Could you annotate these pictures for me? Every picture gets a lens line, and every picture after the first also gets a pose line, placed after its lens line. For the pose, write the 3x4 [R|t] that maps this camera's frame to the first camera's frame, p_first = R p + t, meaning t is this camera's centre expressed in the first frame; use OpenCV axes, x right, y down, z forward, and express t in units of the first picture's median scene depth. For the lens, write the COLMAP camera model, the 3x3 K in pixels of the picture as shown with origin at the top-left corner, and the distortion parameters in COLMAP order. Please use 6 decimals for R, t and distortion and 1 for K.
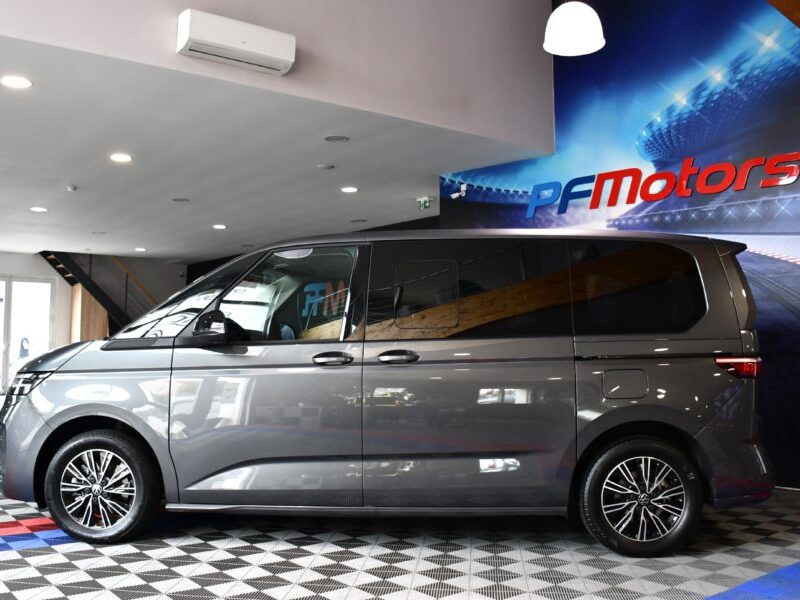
lens RADIAL K [[784.9, 0, 378.8], [0, 784.9, 319.3], [0, 0, 1]] dist [-0.112814, 0.032641]
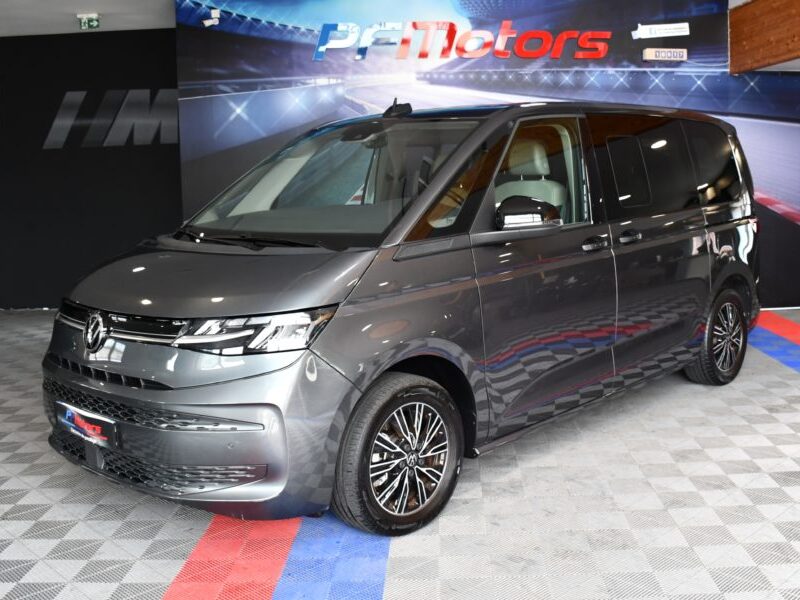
lens RADIAL K [[863.1, 0, 422.9], [0, 863.1, 299.4], [0, 0, 1]] dist [-0.125199, 0.024402]
pose [[0.621712, -0.135162, 0.771496, -0.581524], [-0.000834, 0.984883, 0.173218, -0.035431], [-0.783246, -0.108335, 0.612201, 0.324642]]
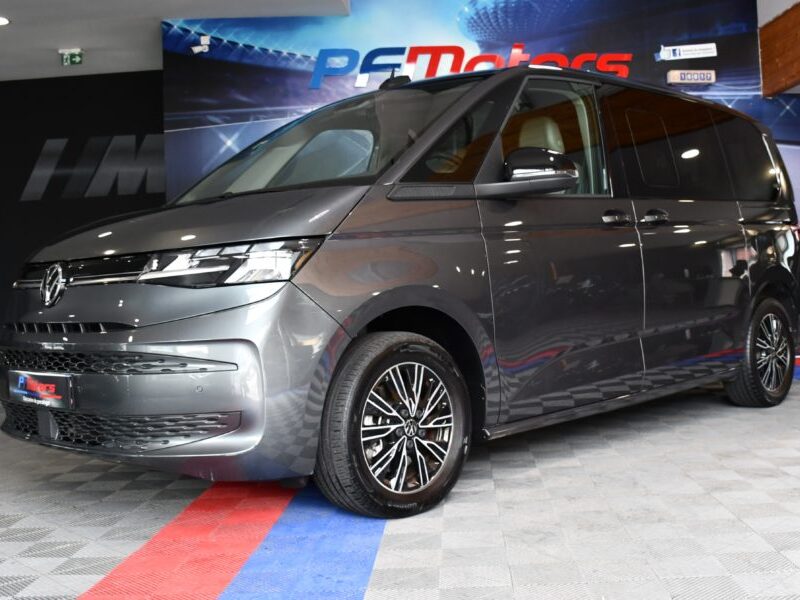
lens RADIAL K [[941.8, 0, 414.7], [0, 941.8, 325.7], [0, 0, 1]] dist [-0.123465, 0.016273]
pose [[0.639996, -0.065801, 0.765556, -0.571274], [0.013739, 0.997147, 0.074221, 0.052808], [-0.768255, -0.036983, 0.639074, 0.322892]]
